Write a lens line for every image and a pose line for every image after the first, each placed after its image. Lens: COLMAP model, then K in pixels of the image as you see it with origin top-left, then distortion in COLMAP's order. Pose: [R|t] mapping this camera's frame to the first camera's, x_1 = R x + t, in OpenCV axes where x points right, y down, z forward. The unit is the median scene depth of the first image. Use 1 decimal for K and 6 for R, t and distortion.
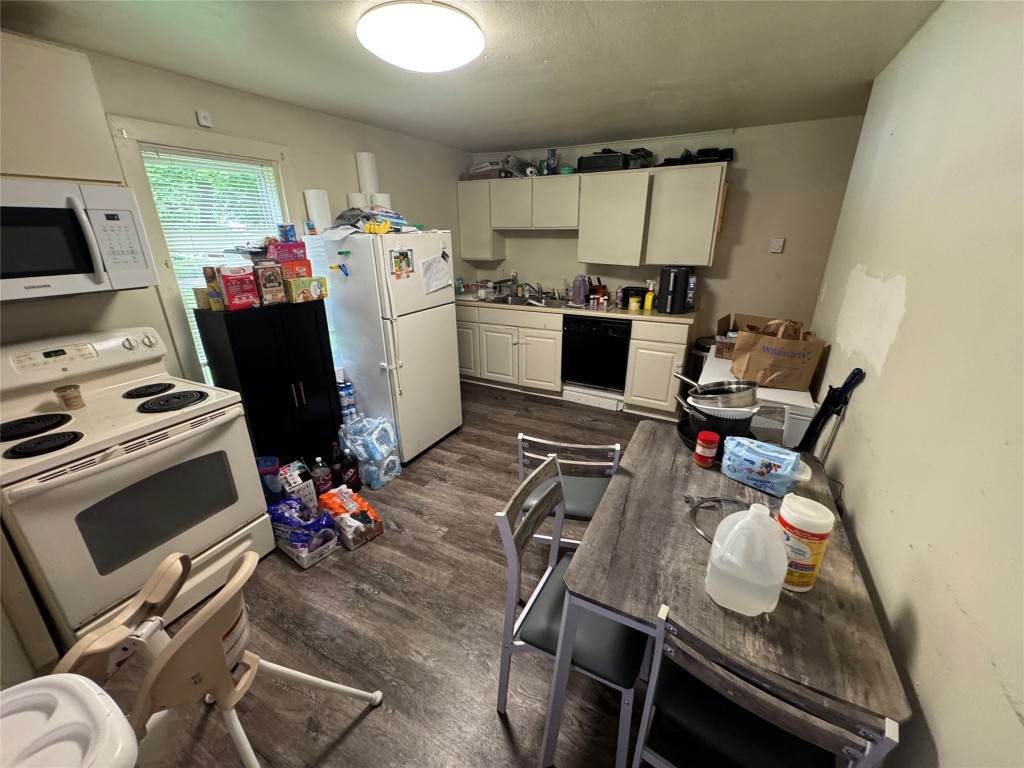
lens RADIAL K [[413.0, 0, 510.7], [0, 413.0, 382.8], [0, 0, 1]] dist [-0.004048, 0.000336]
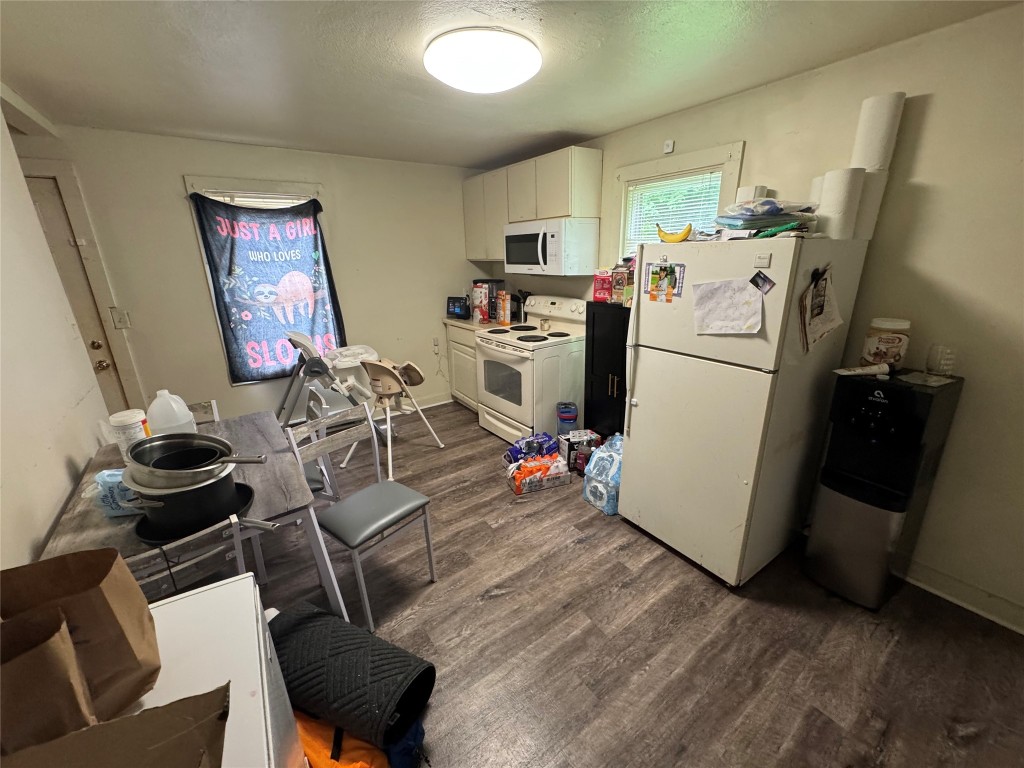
lens RADIAL K [[413.0, 0, 512.4], [0, 413.0, 380.8], [0, 0, 1]] dist [-0.004048, 0.000336]
pose [[-0.458120, 0.278452, -0.844151, 0.542604], [-0.288104, 0.851889, 0.437358, -0.386575], [0.840906, 0.443566, -0.310044, 1.087711]]
